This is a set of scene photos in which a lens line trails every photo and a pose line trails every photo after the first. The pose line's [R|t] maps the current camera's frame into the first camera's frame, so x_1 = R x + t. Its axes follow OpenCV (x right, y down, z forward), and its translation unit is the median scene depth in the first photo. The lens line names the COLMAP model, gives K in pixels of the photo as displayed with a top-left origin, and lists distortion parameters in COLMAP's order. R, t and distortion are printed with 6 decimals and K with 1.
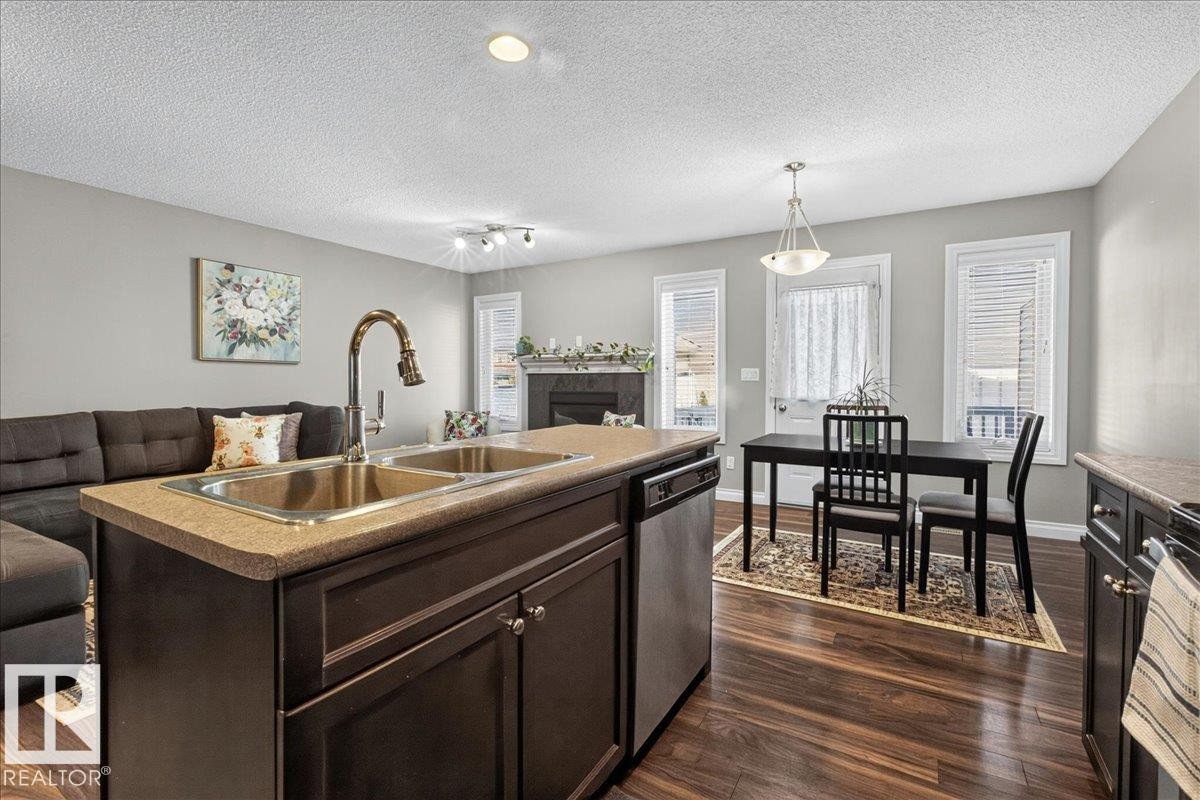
lens RADIAL K [[529.2, 0, 597.6], [0, 529.2, 391.4], [0, 0, 1]] dist [0.000350, -0.000039]
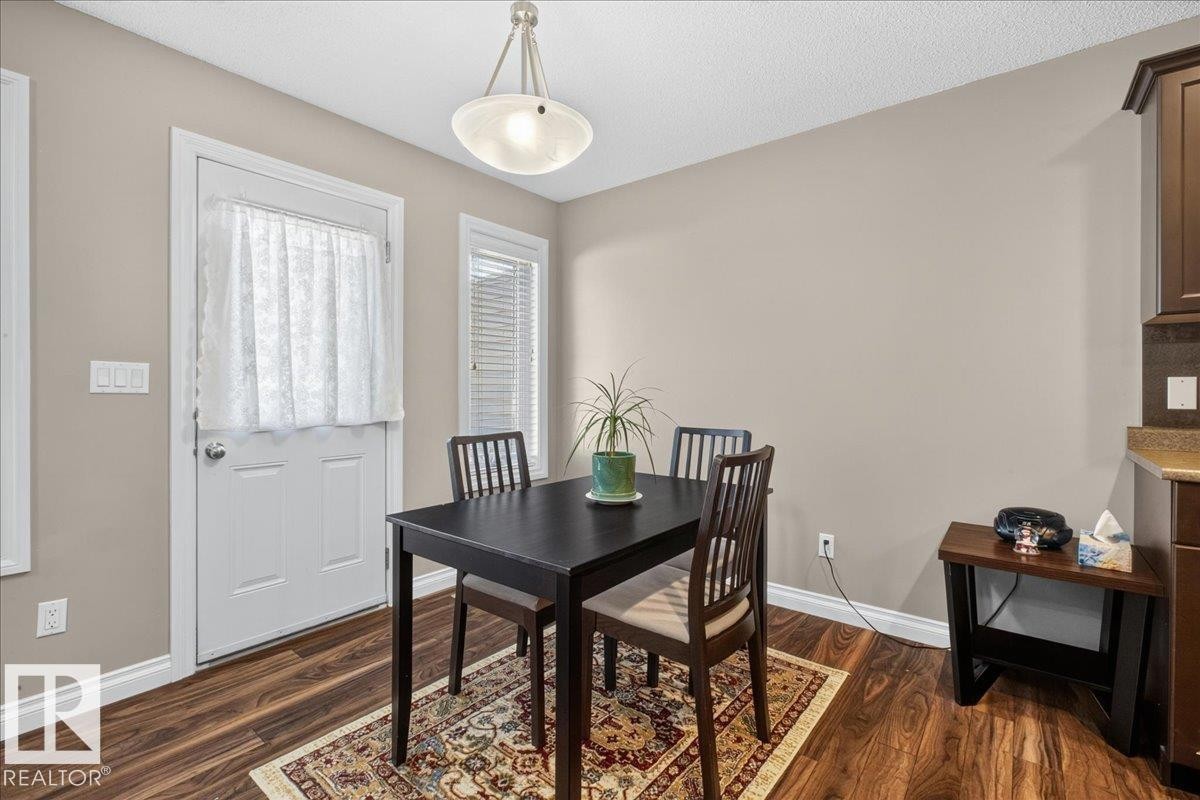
lens RADIAL K [[529.2, 0, 597.4], [0, 529.2, 390.2], [0, 0, 1]] dist [0.000350, -0.000039]
pose [[0.138340, -0.002641, 0.990381, -0.066119], [0.020185, 0.999796, -0.000153, -0.016578], [-0.990179, 0.020012, 0.138365, 0.669928]]
